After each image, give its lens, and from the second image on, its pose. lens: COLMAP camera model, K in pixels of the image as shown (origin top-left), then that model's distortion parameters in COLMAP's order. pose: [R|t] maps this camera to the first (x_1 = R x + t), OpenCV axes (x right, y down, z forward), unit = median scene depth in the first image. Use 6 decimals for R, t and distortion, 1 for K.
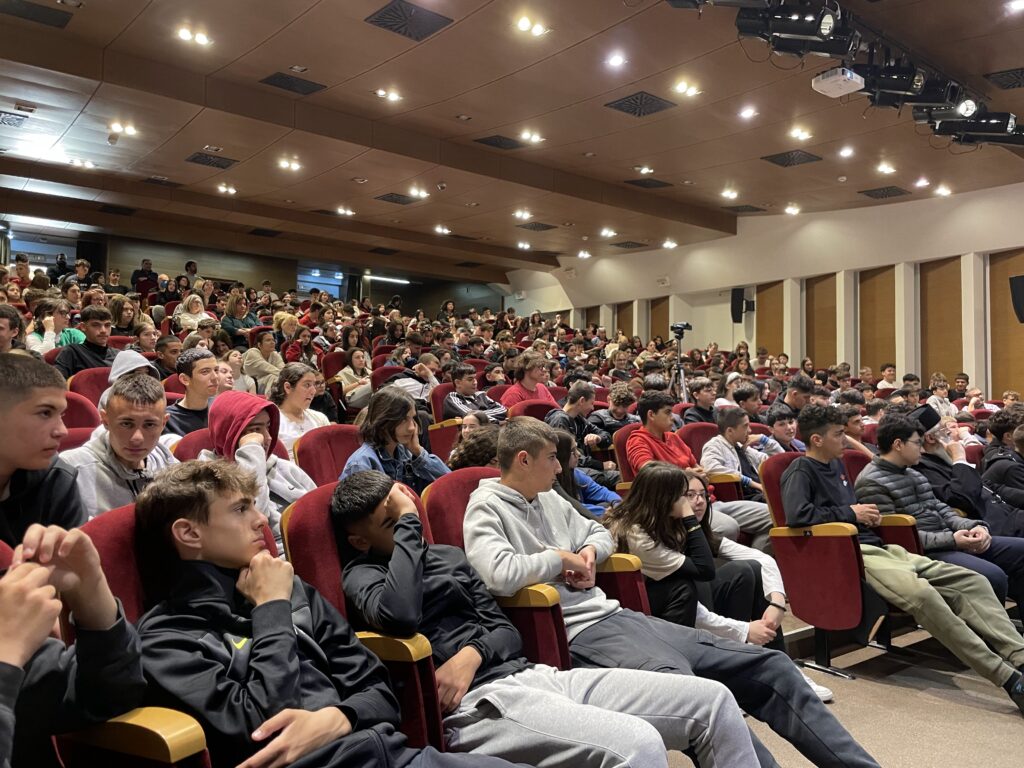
lens RADIAL K [[781.8, 0, 504.4], [0, 781.8, 377.7], [0, 0, 1]] dist [0.078869, -0.109219]
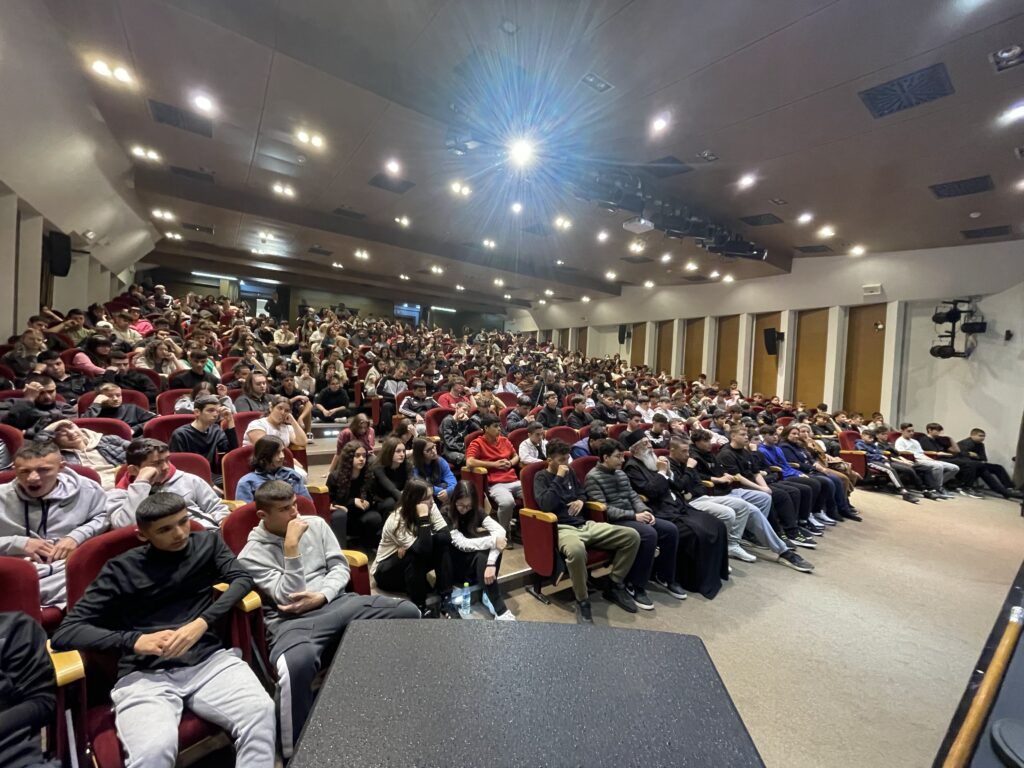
lens RADIAL K [[414.0, 0, 511.8], [0, 414.0, 380.7], [0, 0, 1]] dist [-0.004062, -0.000046]
pose [[0.998122, 0.039114, -0.047151, 0.096921], [-0.036027, 0.997259, 0.064631, -0.040048], [0.049549, -0.062811, 0.996795, 0.031860]]
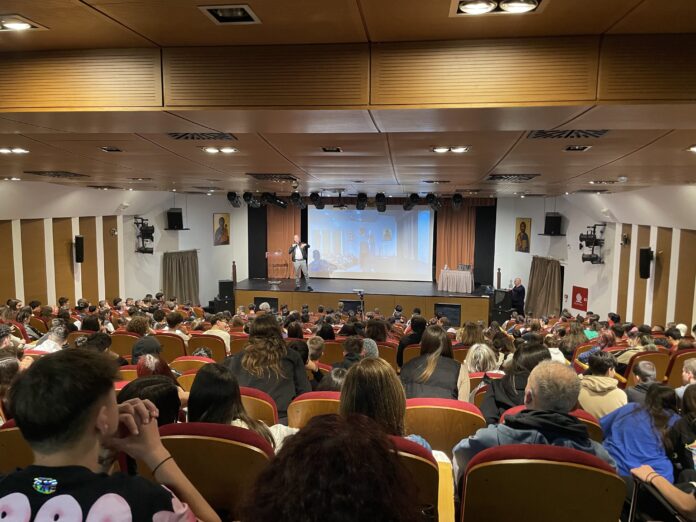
lens RADIAL K [[531.4, 0, 348.9], [0, 531.4, 260.3], [0, 0, 1]] dist [0.078869, -0.109219]
pose [[-0.713844, -0.087351, 0.694835, -0.491573], [-0.039646, 0.995640, 0.084436, -0.160258], [-0.699181, 0.032726, -0.714195, 1.154712]]
